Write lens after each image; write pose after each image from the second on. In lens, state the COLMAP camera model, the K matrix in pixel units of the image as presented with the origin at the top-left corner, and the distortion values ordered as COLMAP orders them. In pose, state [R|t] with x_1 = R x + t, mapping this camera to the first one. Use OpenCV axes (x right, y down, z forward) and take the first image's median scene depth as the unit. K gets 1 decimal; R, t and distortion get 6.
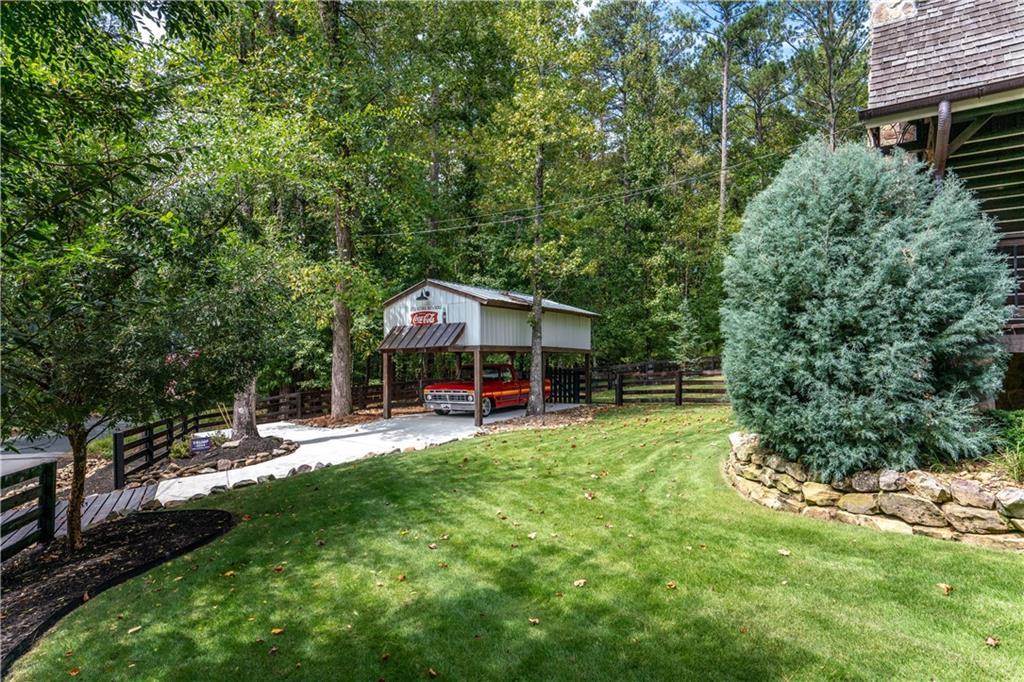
lens RADIAL K [[568.9, 0, 511.3], [0, 568.9, 334.2], [0, 0, 1]] dist [-0.043989, 0.029913]
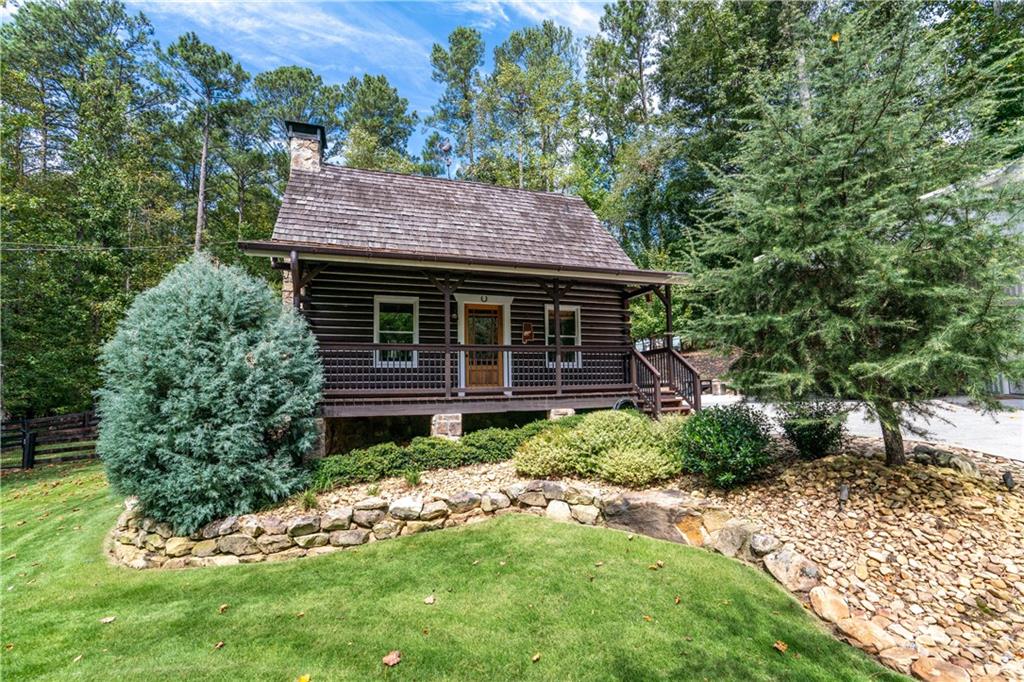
lens RADIAL K [[469.0, 0, 519.4], [0, 469.0, 355.2], [0, 0, 1]] dist [-0.045050, 0.033826]
pose [[0.578751, 0.042016, 0.814422, 0.054179], [-0.007775, 0.998911, -0.046008, -0.036938], [-0.815468, 0.020295, 0.578447, -0.080486]]
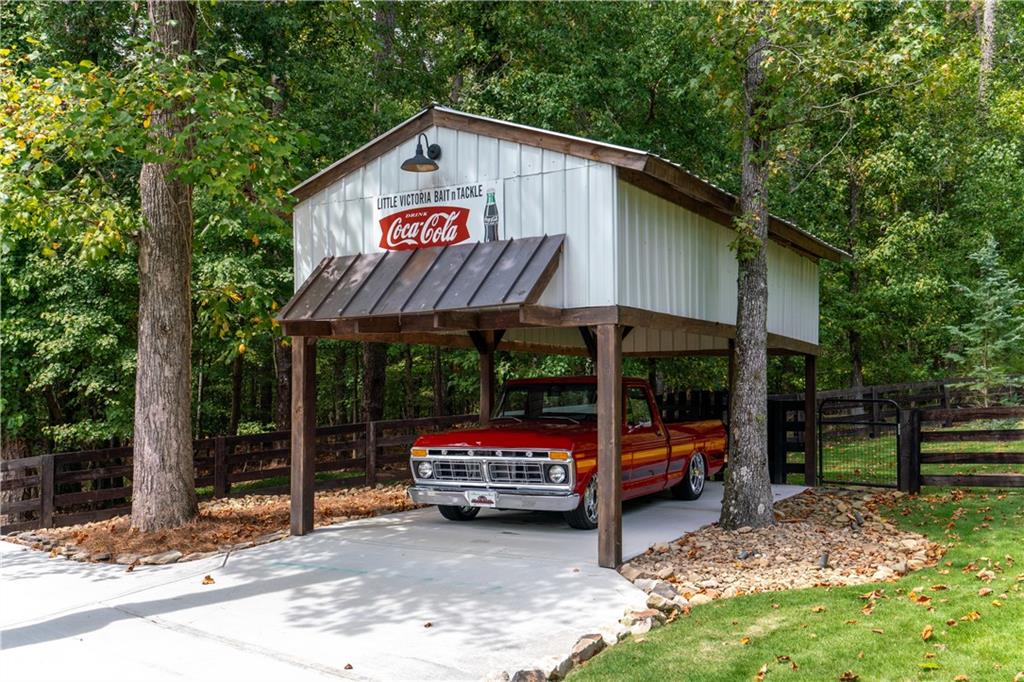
lens RADIAL K [[1022.0, 0, 530.9], [0, 1022.0, 344.0], [0, 0, 1]] dist [0.065639, -0.003051]
pose [[0.999256, 0.008580, 0.037598, -0.140388], [-0.008531, 0.999963, -0.001465, 0.047797], [-0.037609, 0.001143, 0.999292, 0.509299]]
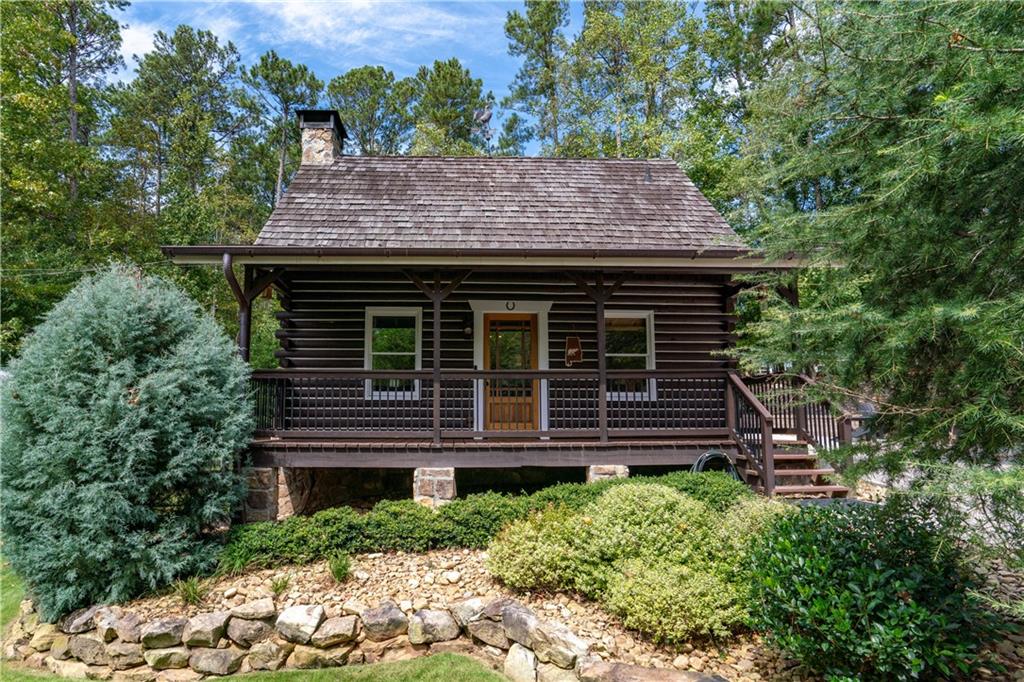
lens RADIAL K [[542.4, 0, 465.3], [0, 542.4, 364.2], [0, 0, 1]] dist [-0.032923, 0.039668]
pose [[0.799855, 0.050782, 0.598040, 0.215399], [-0.016642, 0.997908, -0.062479, -0.053067], [-0.599962, 0.040022, 0.799027, -0.074892]]
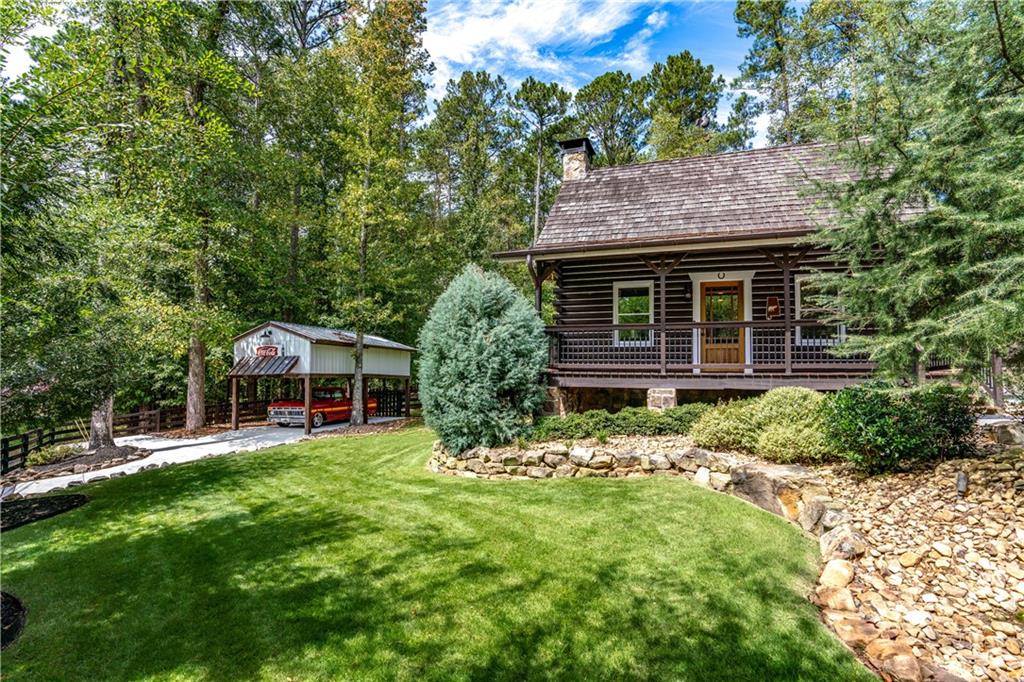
lens RADIAL K [[488.2, 0, 517.8], [0, 488.2, 349.5], [0, 0, 1]] dist [-0.065469, 0.029617]
pose [[0.963135, 0.021234, 0.268179, 0.125332], [-0.016614, 0.999672, -0.019486, -0.025571], [-0.268504, 0.014312, 0.963172, -0.246111]]
